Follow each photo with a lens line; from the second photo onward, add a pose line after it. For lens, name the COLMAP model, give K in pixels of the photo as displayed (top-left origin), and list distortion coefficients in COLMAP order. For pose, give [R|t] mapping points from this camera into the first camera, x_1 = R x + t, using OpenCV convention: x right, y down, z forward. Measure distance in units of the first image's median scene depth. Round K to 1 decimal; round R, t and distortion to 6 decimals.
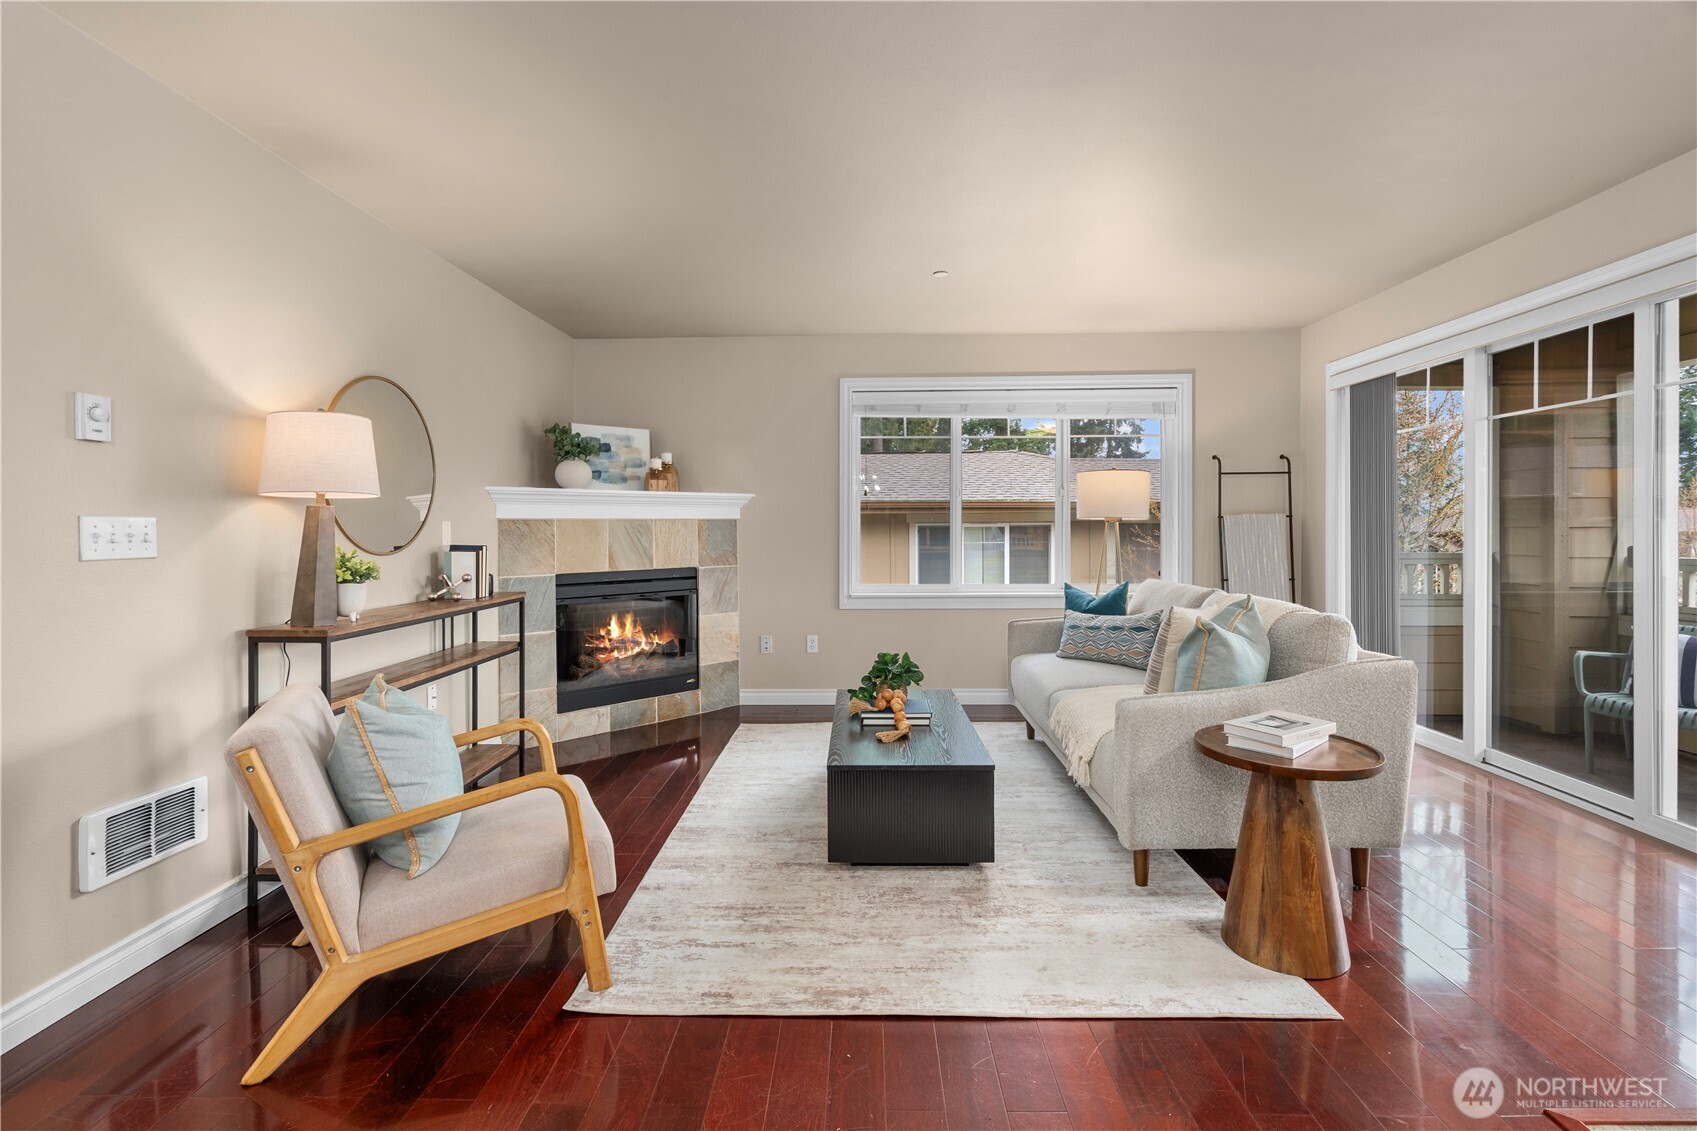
lens RADIAL K [[766.4, 0, 860.8], [0, 766.4, 534.6], [0, 0, 1]] dist [-0.001592, 0.001288]
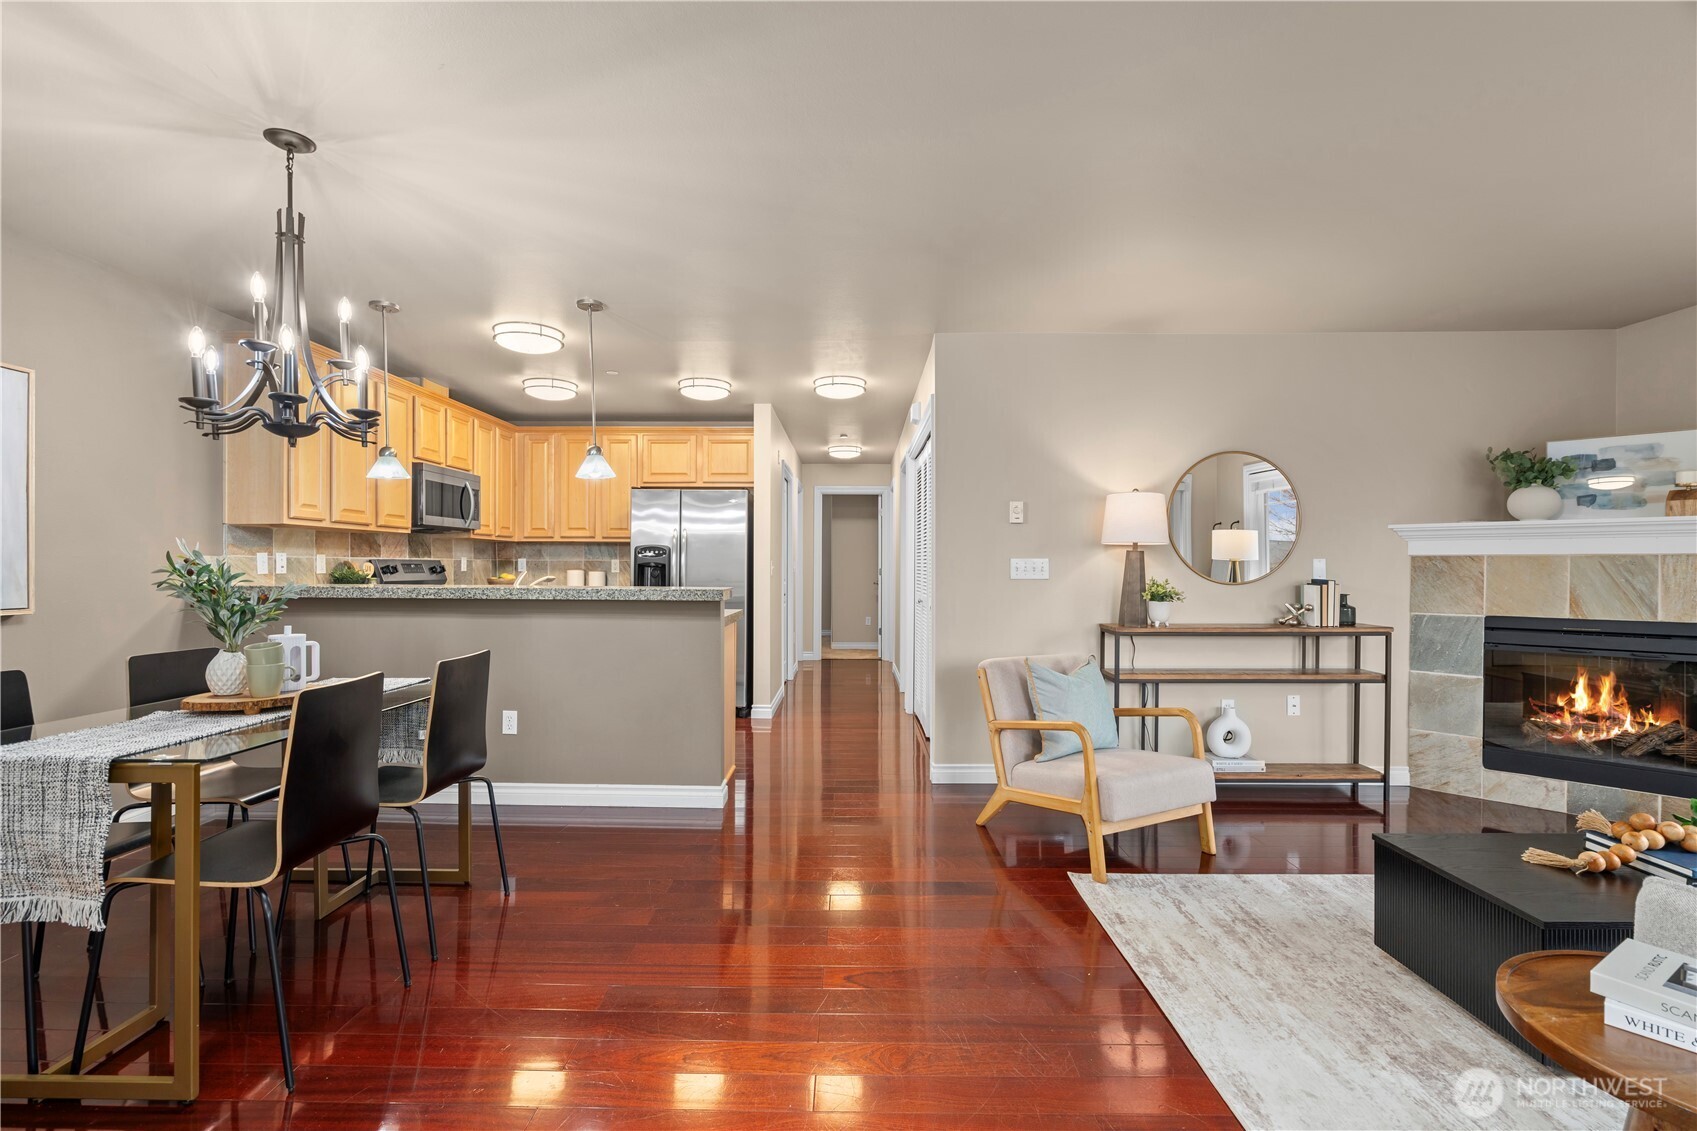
lens RADIAL K [[766.4, 0, 846.1], [0, 766.4, 562.5], [0, 0, 1]] dist [-0.001592, 0.001288]
pose [[0.015830, 0.003533, -0.999868, 0.621267], [-0.010511, 0.999939, 0.003366, -0.008566], [0.999819, 0.010457, 0.015866, 0.273149]]
